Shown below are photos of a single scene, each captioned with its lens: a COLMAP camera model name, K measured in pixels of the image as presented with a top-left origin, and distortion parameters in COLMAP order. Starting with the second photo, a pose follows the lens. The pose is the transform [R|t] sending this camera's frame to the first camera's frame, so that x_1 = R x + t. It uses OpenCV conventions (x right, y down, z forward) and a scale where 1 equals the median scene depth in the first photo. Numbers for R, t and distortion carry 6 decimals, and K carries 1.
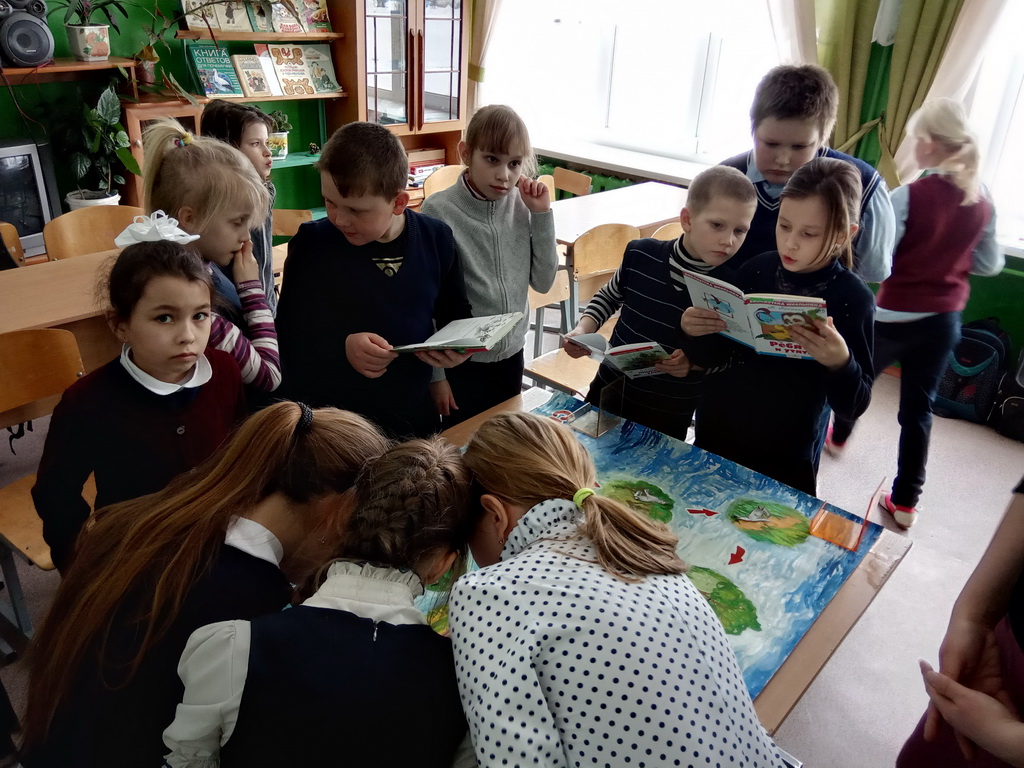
lens RADIAL K [[791.3, 0, 512.0], [0, 791.3, 384.0], [0, 0, 1]] dist [0.000814, -0.056275]
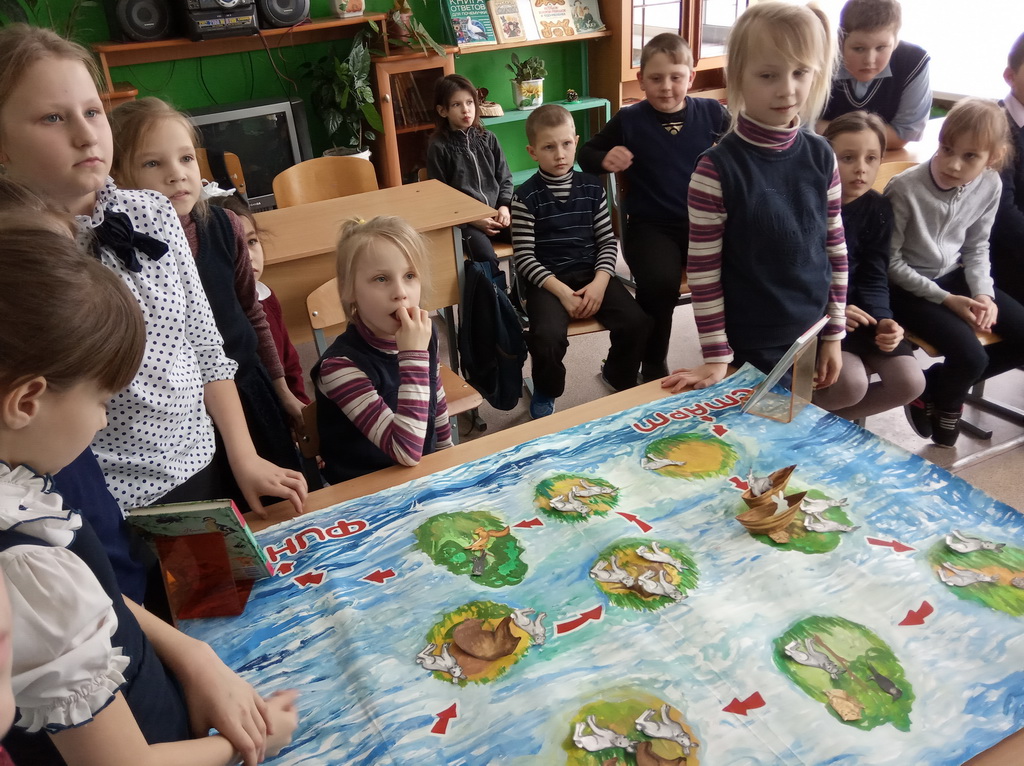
lens RADIAL K [[820.6, 0, 512.0], [0, 820.6, 383.0], [0, 0, 1]] dist [-0.002019, -0.012720]
pose [[0.914777, 0.071098, -0.397653, 0.124893], [-0.058136, 0.997313, 0.044575, 0.001289], [0.399754, -0.017658, 0.916452, 0.108267]]
